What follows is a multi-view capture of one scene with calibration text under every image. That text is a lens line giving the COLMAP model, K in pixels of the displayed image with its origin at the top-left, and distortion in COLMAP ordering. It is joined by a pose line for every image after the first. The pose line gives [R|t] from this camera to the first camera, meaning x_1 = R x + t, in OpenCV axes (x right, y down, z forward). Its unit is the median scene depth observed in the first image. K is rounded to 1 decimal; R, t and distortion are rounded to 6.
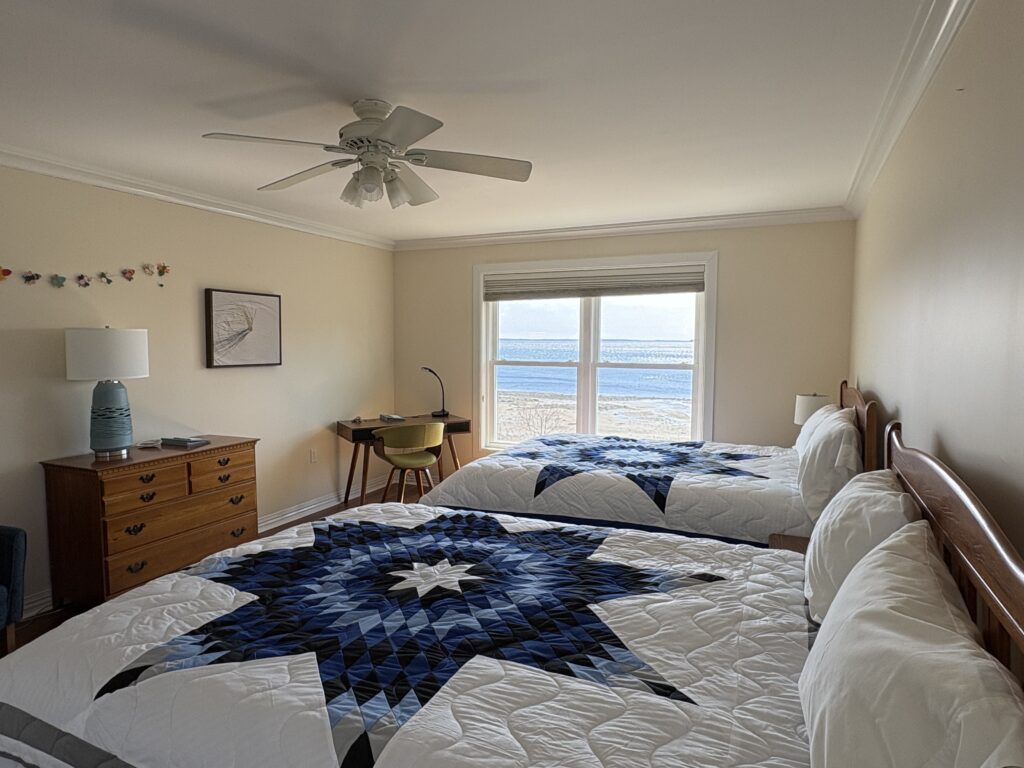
lens RADIAL K [[624.7, 0, 512.0], [0, 624.7, 385.5], [0, 0, 1]] dist [0.006709, -0.000177]
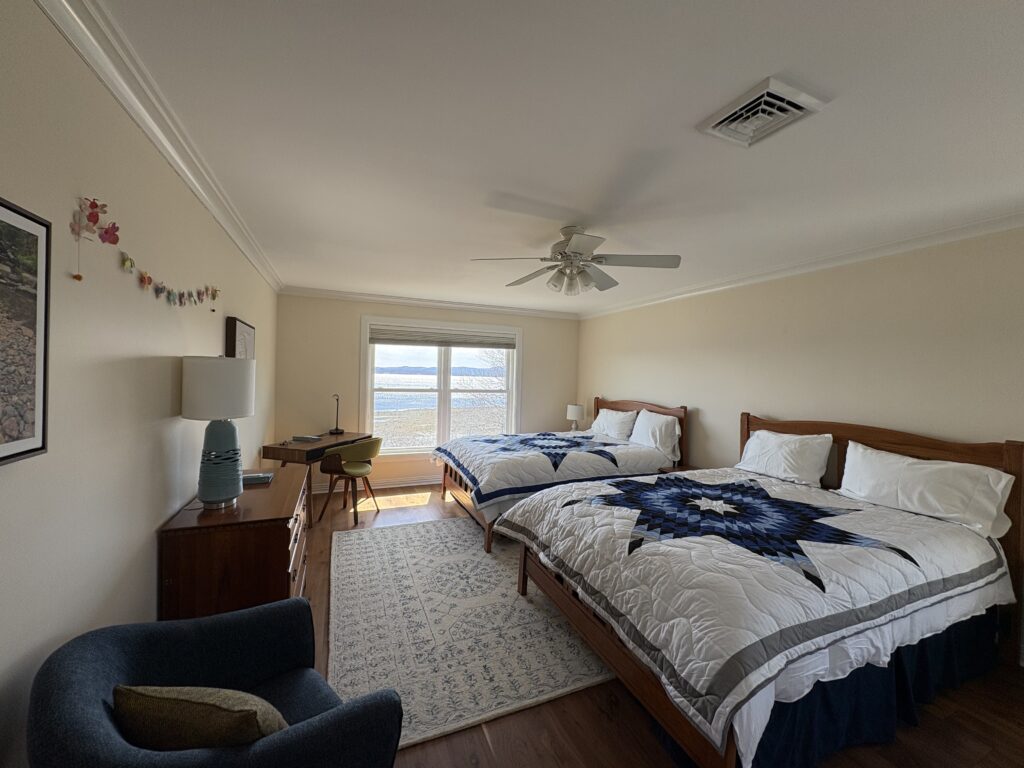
lens RADIAL K [[407.8, 0, 512.1], [0, 407.8, 378.7], [0, 0, 1]] dist [-0.008223, -0.000125]
pose [[0.676014, 0.009528, 0.736827, -0.721144], [0.030166, 0.998720, -0.040590, -0.024241], [-0.736271, 0.049667, 0.674862, 0.293927]]
